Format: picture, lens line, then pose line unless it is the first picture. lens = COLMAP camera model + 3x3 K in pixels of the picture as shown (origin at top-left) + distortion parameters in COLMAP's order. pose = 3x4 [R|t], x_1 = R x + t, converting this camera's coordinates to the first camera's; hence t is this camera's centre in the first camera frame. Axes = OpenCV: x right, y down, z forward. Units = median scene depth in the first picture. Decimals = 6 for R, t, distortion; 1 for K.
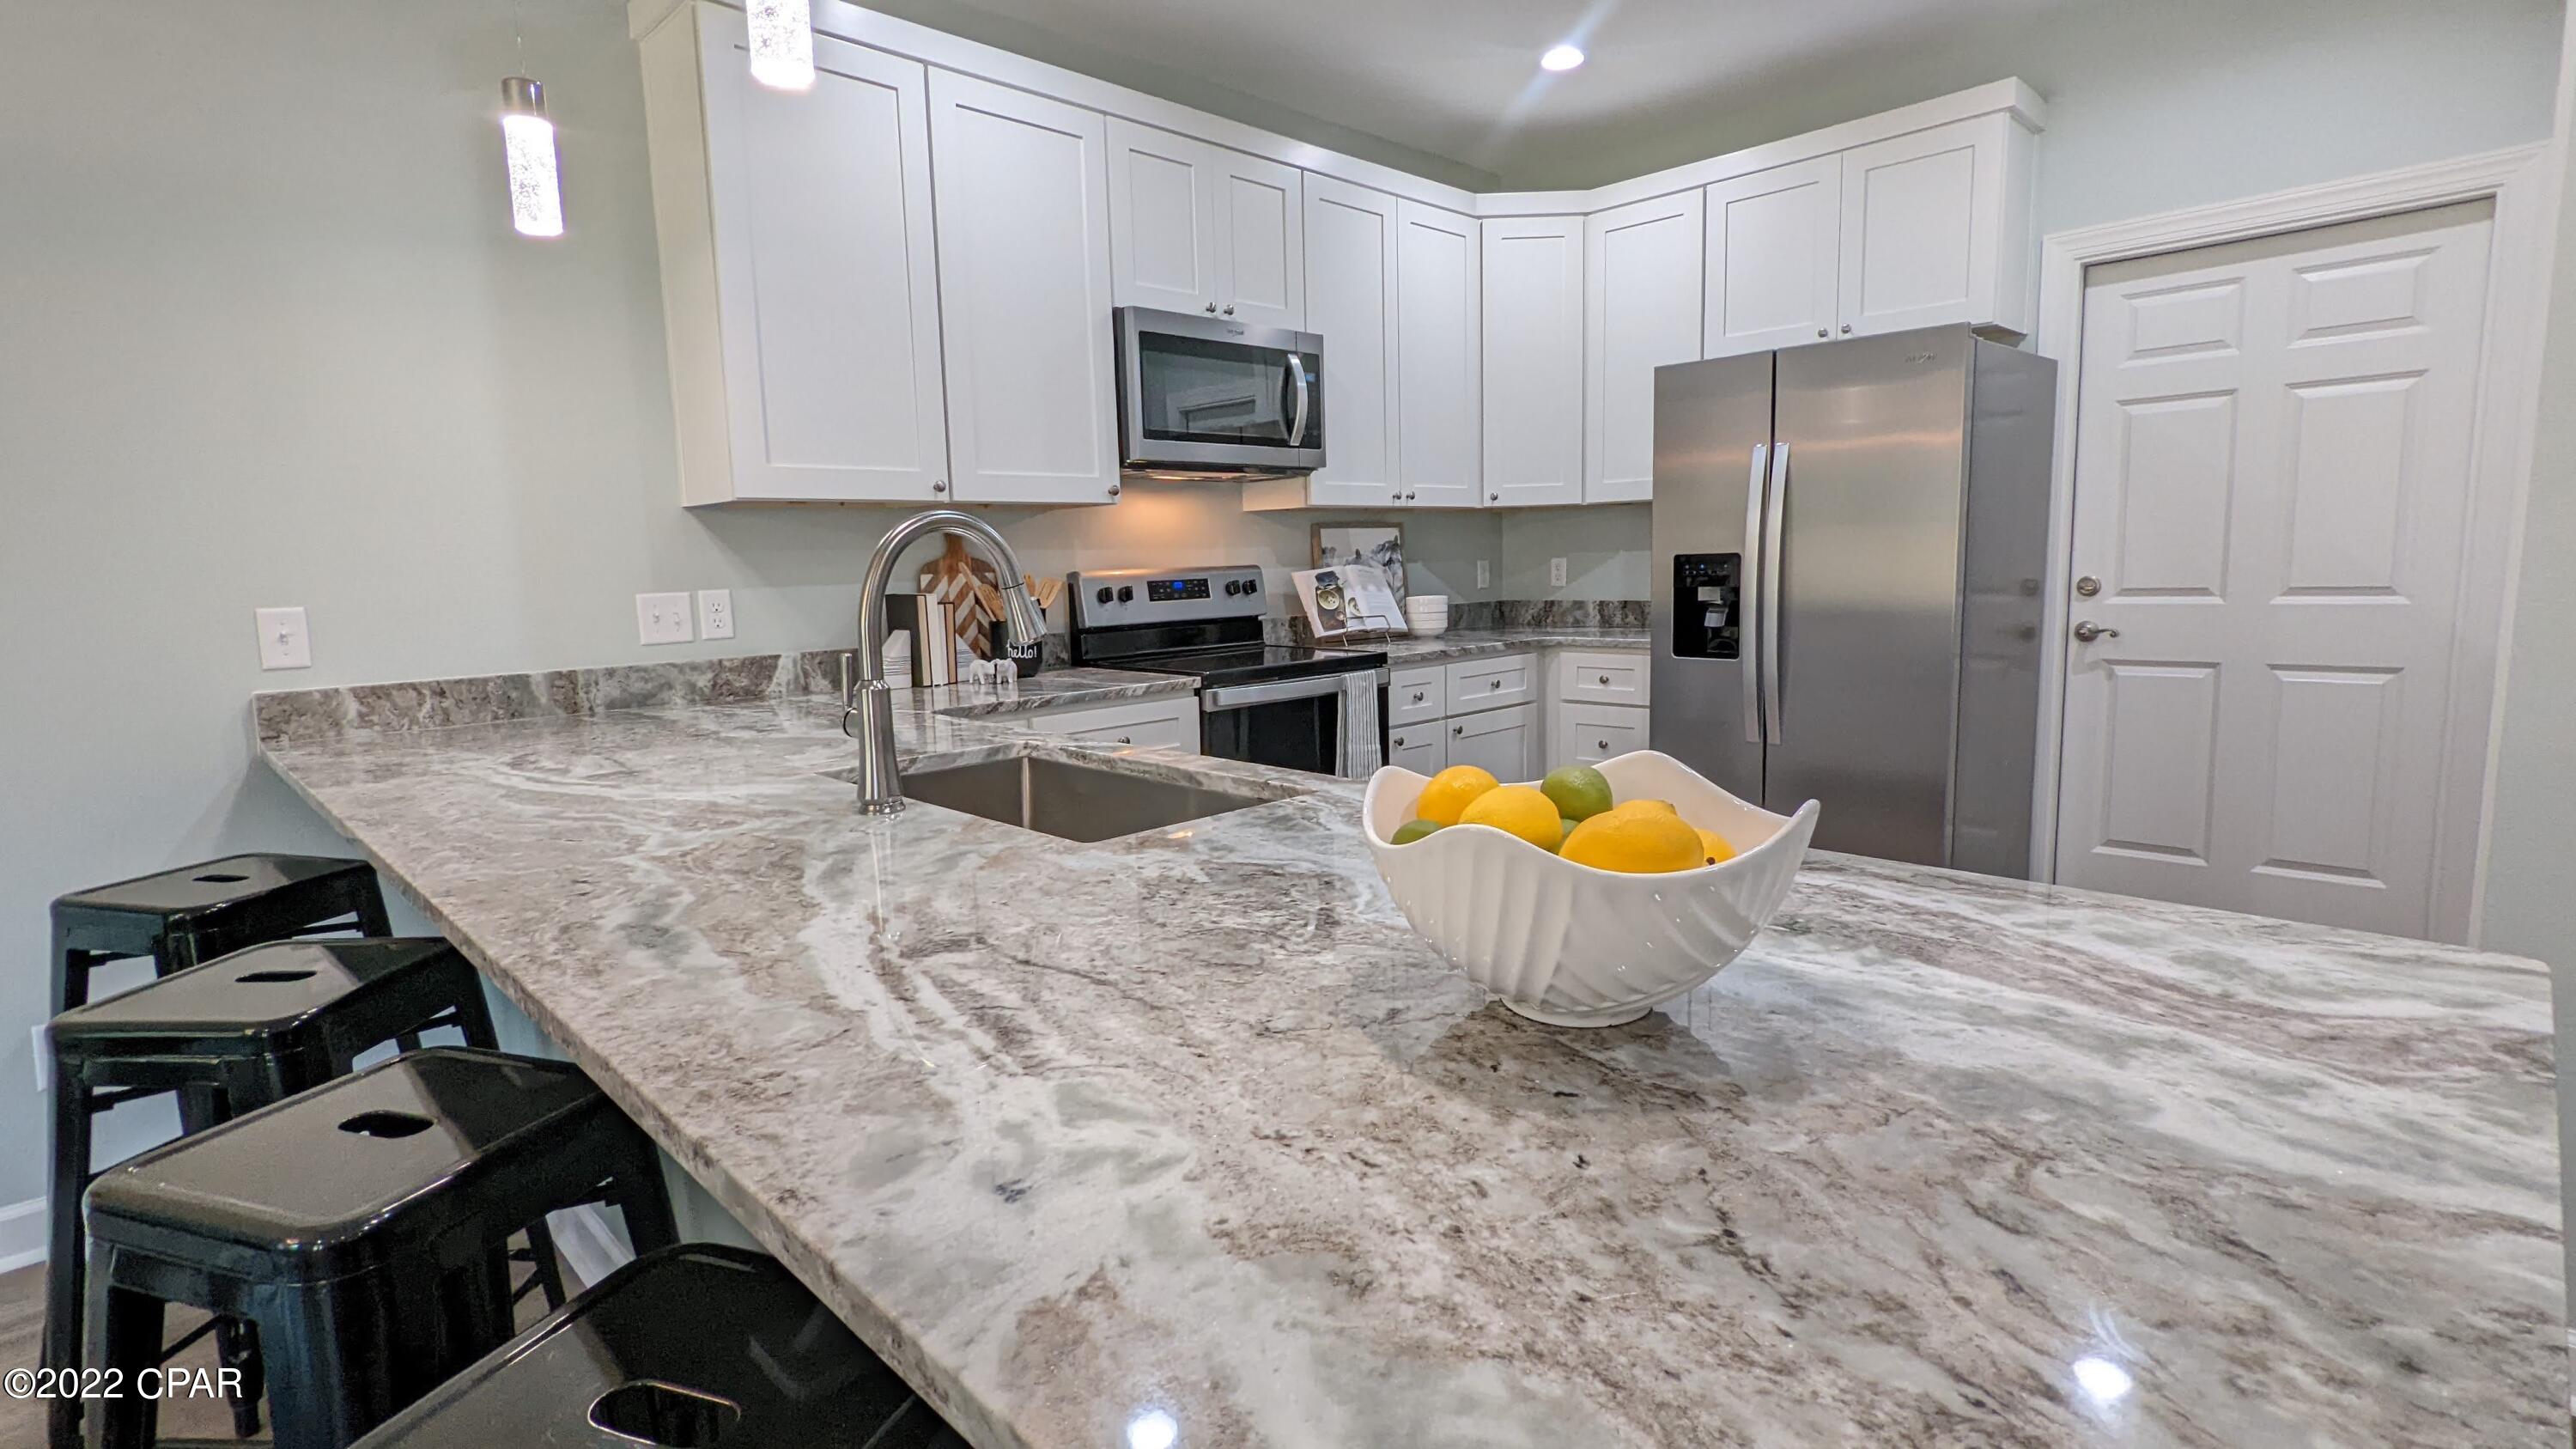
lens RADIAL K [[1212.3, 0, 1279.7], [0, 1212.3, 715.5], [0, 0, 1]] dist [0.001732, -0.001273]
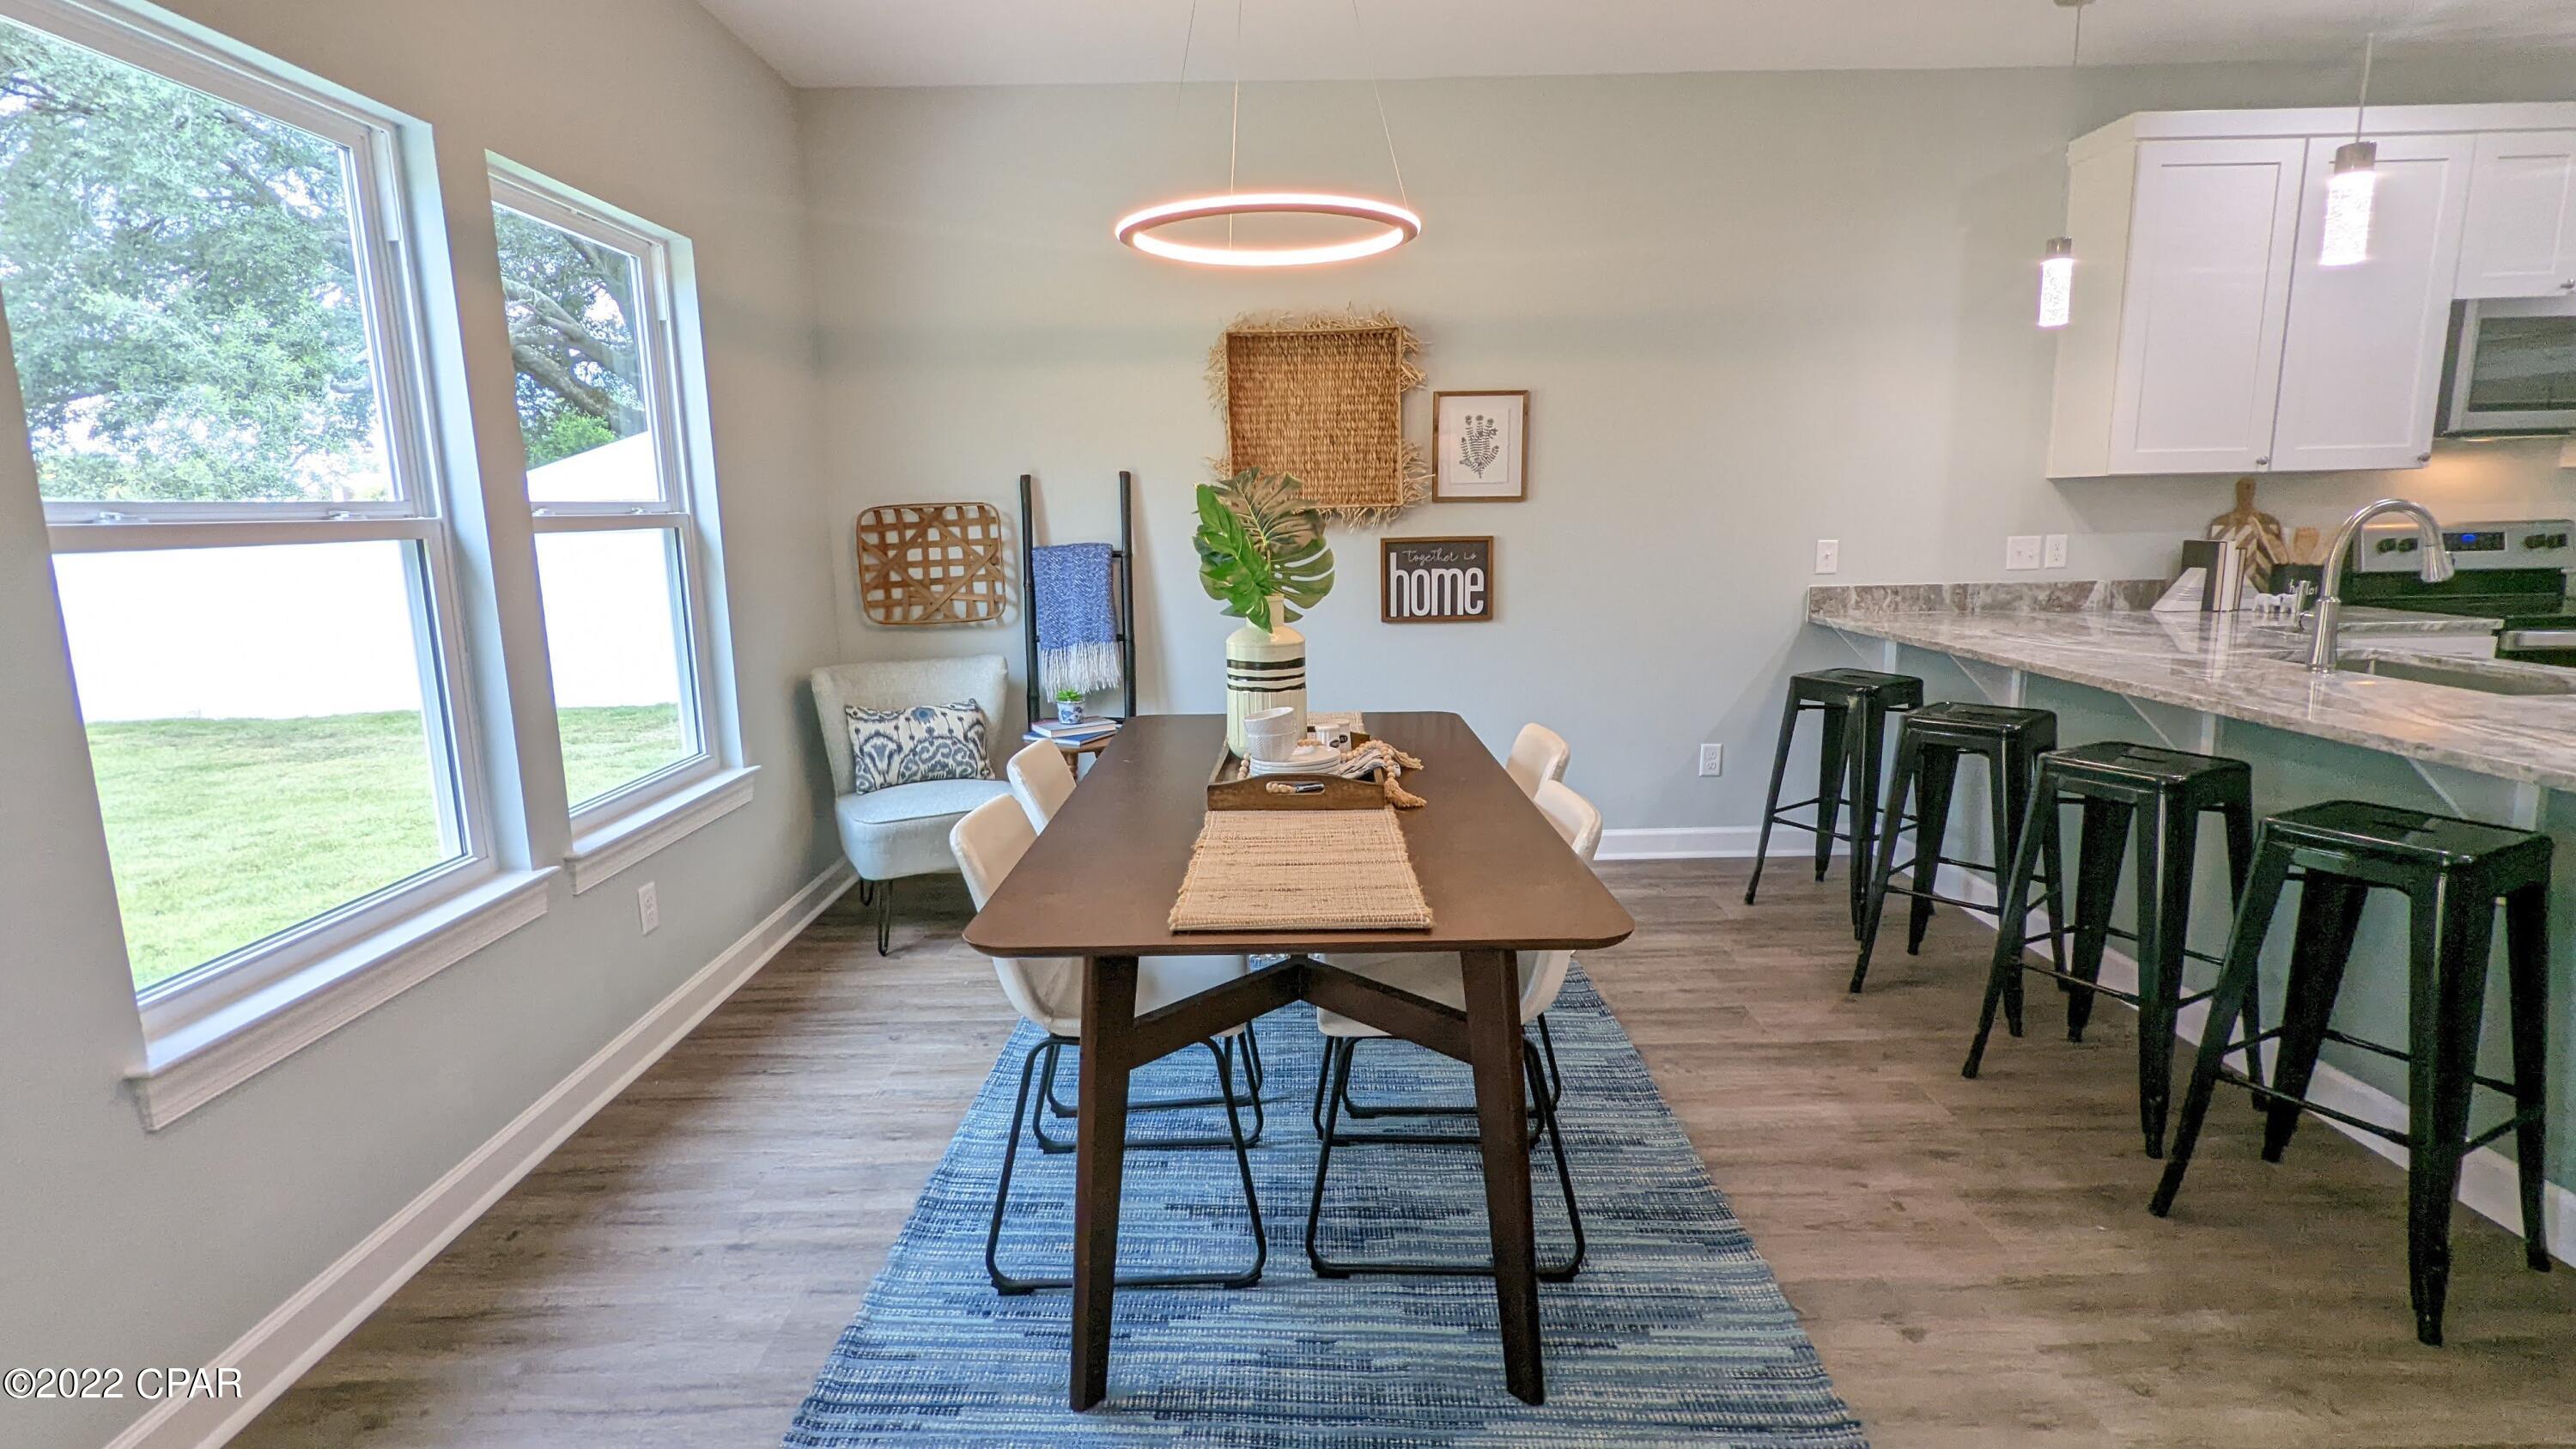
lens RADIAL K [[1212.3, 0, 1286.3], [0, 1212.3, 717.7], [0, 0, 1]] dist [0.001732, -0.001273]
pose [[0.717280, 0.131074, -0.684345, -0.089898], [-0.090395, 0.991352, 0.095131, 0.053603], [0.690896, -0.006374, 0.722926, -0.618833]]
